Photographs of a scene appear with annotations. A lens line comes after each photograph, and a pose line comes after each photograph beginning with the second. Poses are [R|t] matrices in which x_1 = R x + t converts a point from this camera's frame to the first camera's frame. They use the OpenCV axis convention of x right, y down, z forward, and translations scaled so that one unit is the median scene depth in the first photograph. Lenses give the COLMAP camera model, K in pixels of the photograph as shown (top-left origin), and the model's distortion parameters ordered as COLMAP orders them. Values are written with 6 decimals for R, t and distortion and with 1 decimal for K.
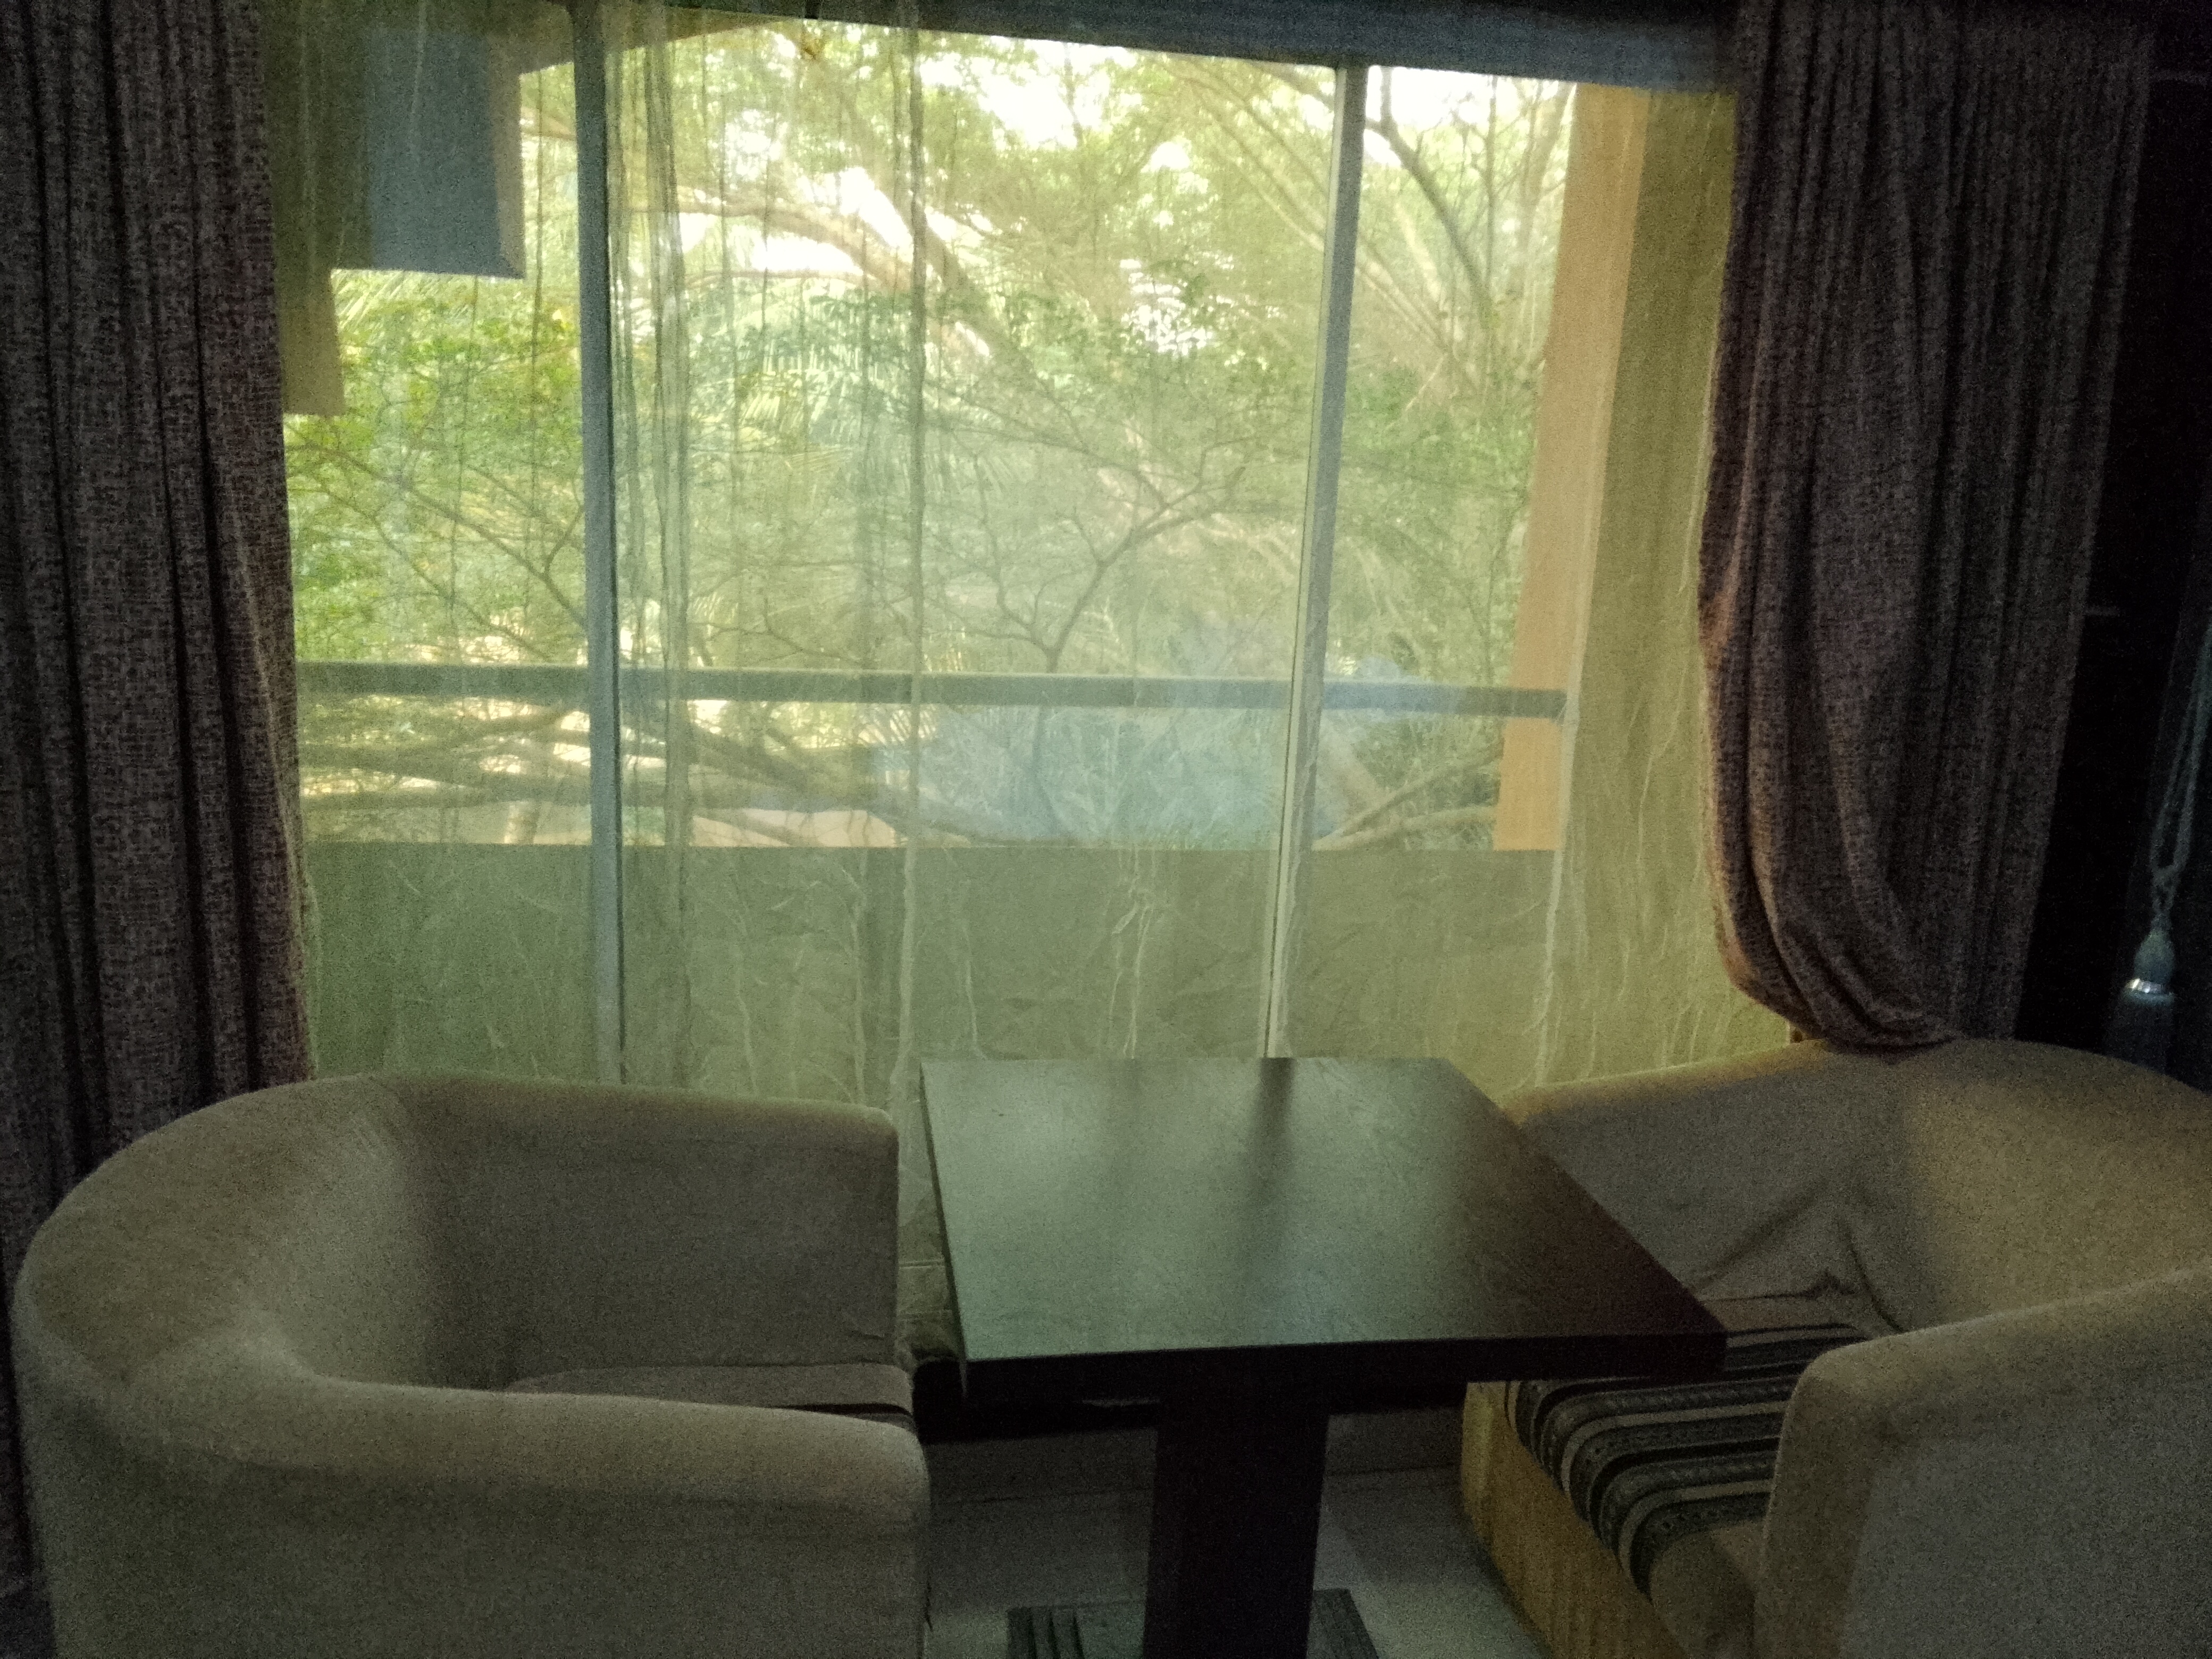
lens RADIAL K [[1665.2, 0, 1104.8], [0, 1665.2, 827.1], [0, 0, 1]] dist [0.040644, -0.054023]
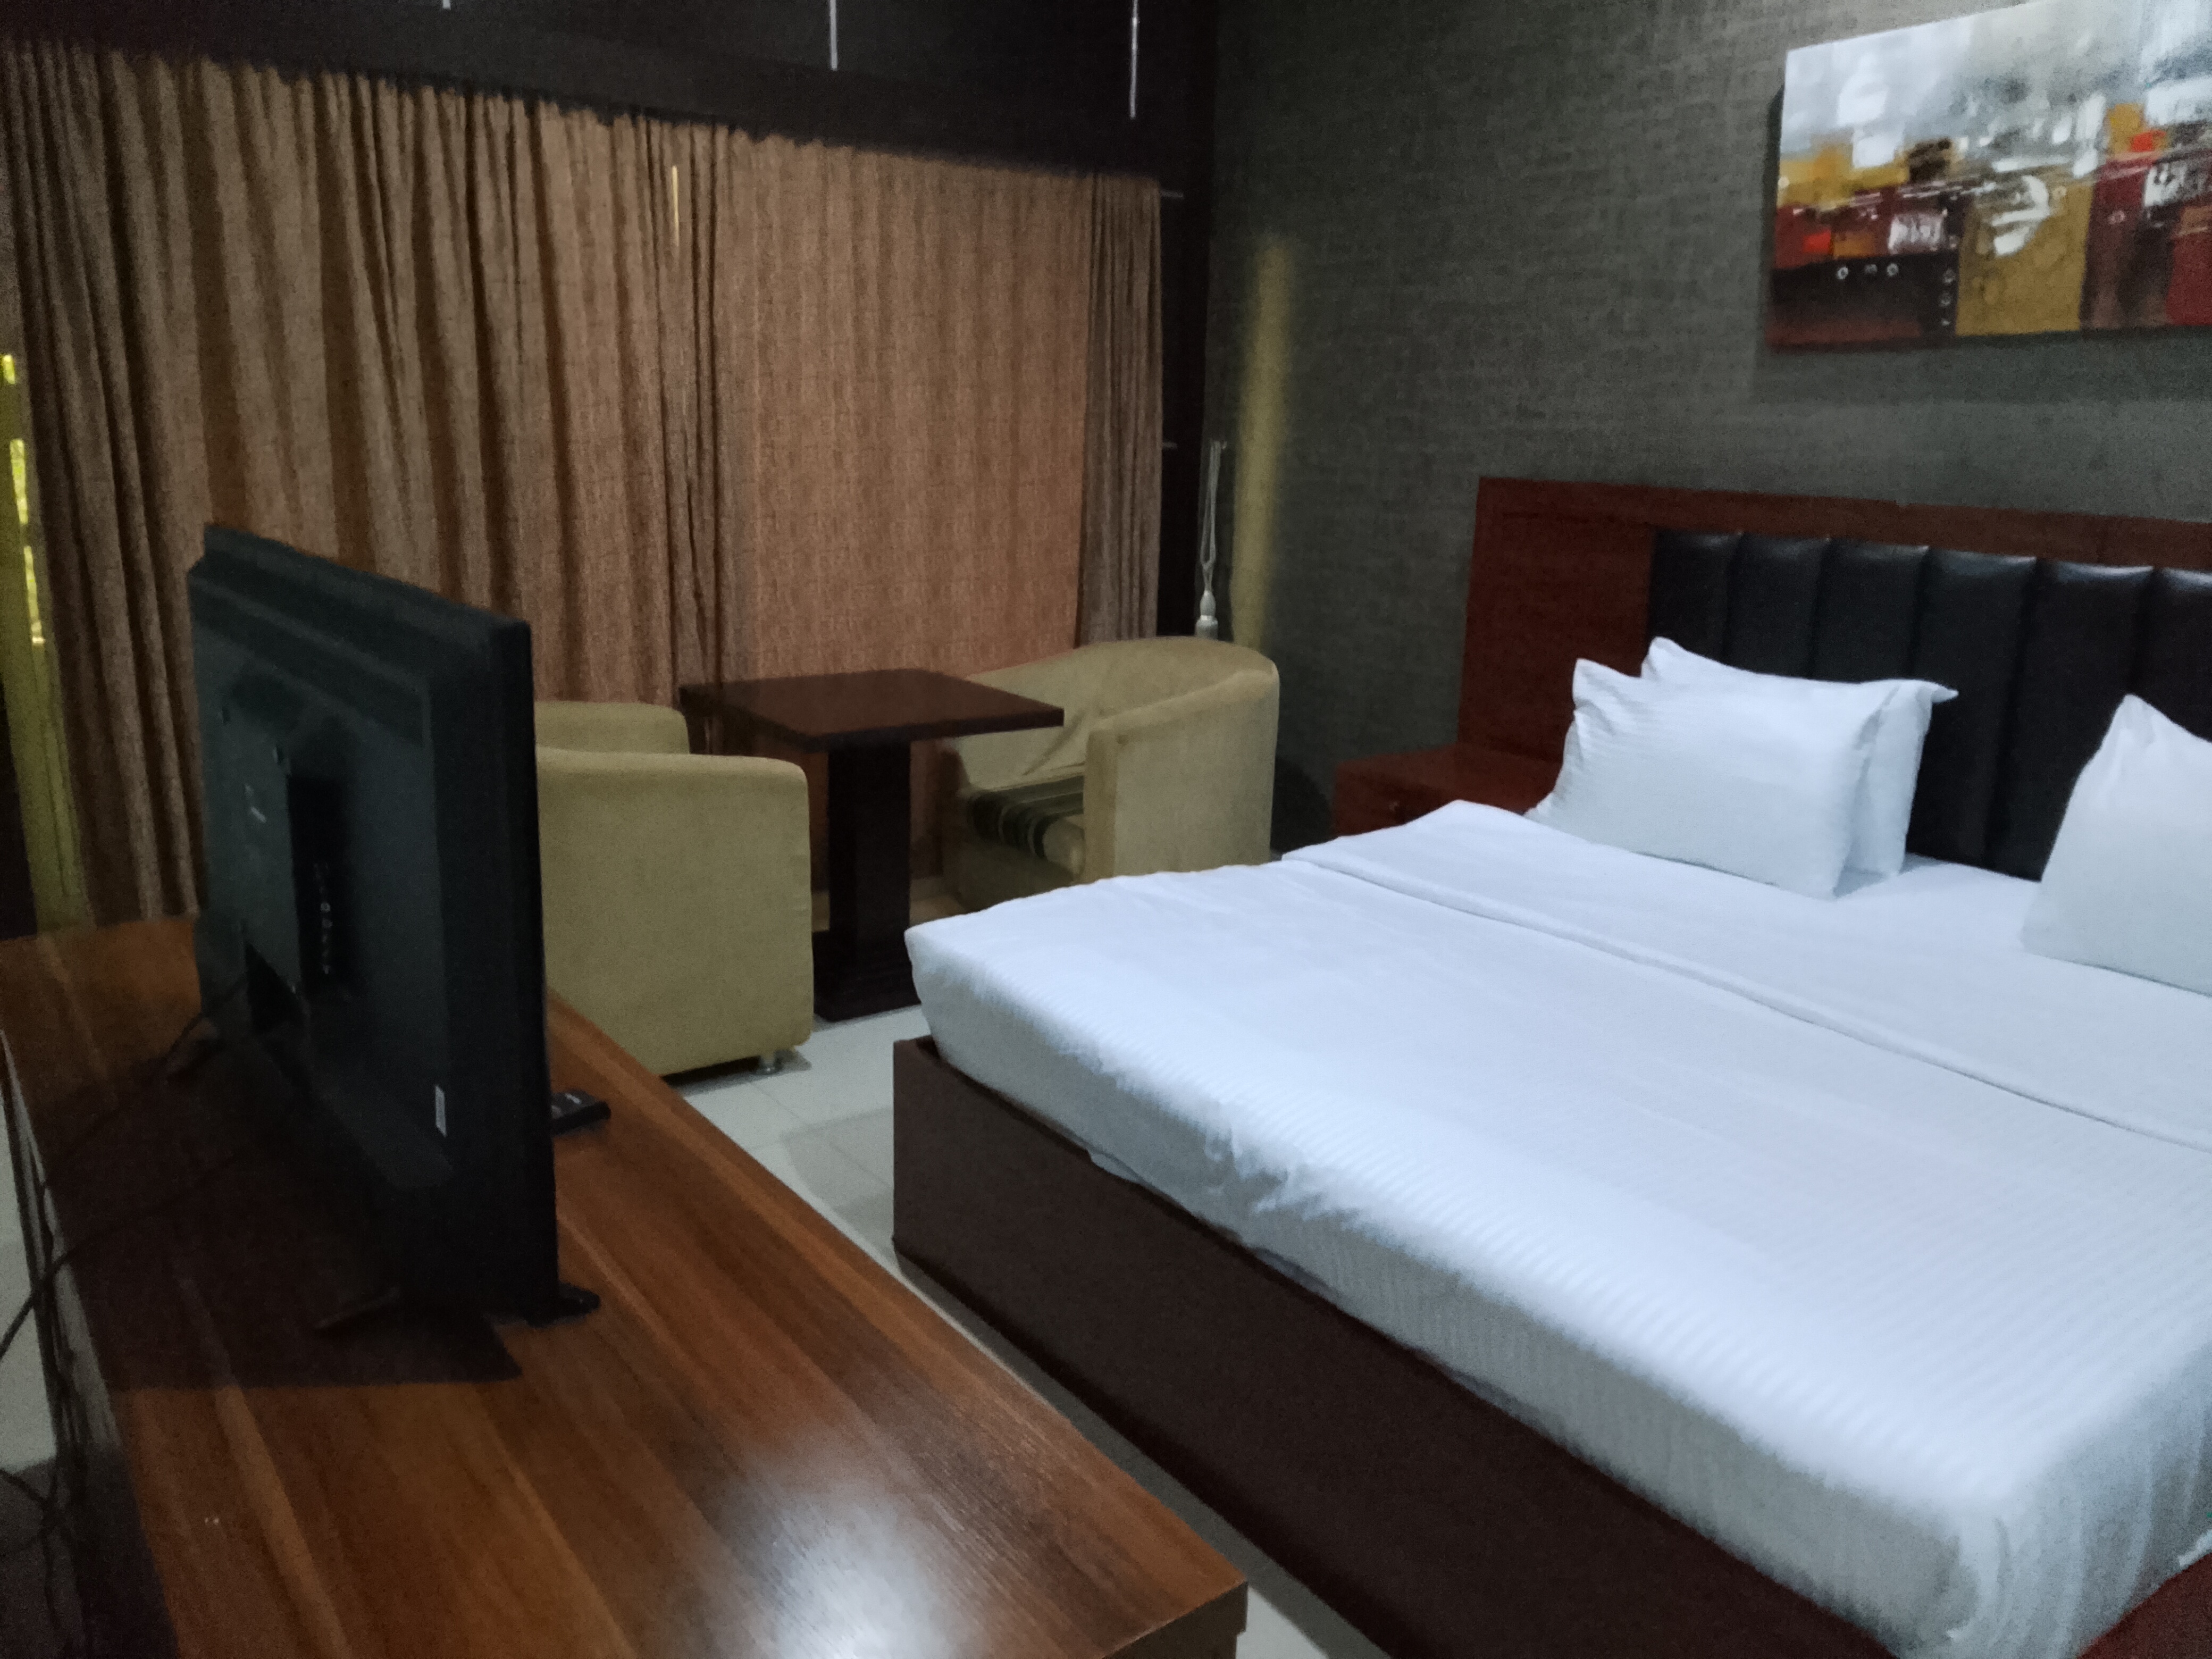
lens RADIAL K [[1665.2, 0, 1105.4], [0, 1665.2, 830.8], [0, 0, 1]] dist [0.040644, -0.054023]
pose [[0.881263, -0.144928, 0.449857, -0.537838], [0.119699, 0.989233, 0.084208, 0.177717], [-0.457217, -0.020362, 0.889122, -0.920076]]
